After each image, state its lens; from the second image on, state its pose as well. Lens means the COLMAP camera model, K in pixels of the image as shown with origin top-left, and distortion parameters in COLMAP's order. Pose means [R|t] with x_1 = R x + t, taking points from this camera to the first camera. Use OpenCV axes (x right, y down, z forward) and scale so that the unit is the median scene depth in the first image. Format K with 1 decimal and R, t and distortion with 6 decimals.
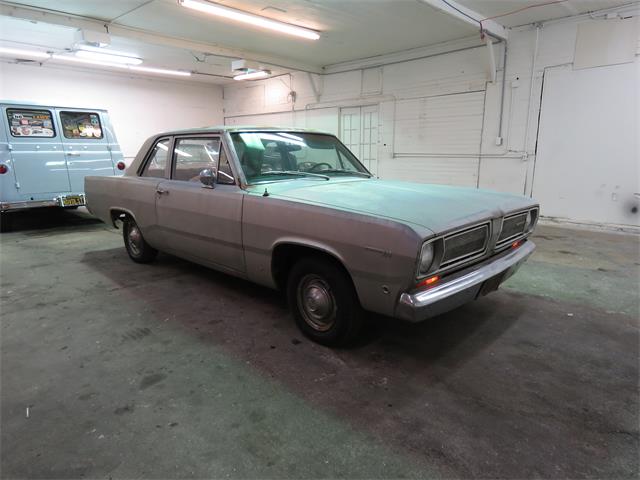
lens RADIAL K [[422.1, 0, 307.5], [0, 422.1, 241.6], [0, 0, 1]] dist [-0.001615, 0.000713]
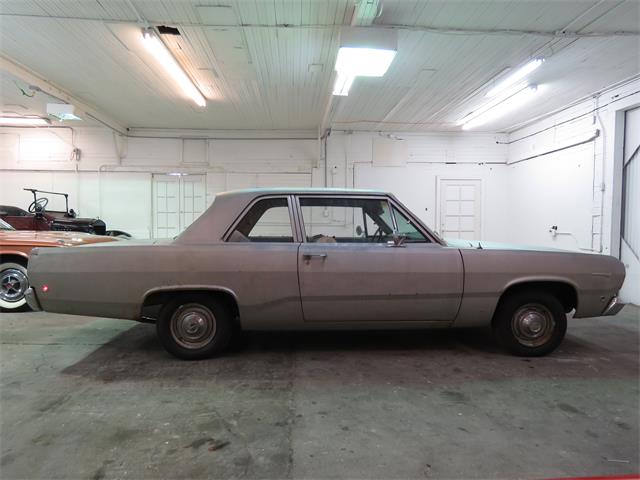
lens RADIAL K [[422.1, 0, 307.5], [0, 422.1, 241.6], [0, 0, 1]] dist [-0.001615, 0.000713]
pose [[0.659340, -0.021916, 0.751525, -1.050866], [0.149327, 0.983479, -0.102330, -0.061662], [-0.736867, 0.179693, 0.651719, 0.445566]]
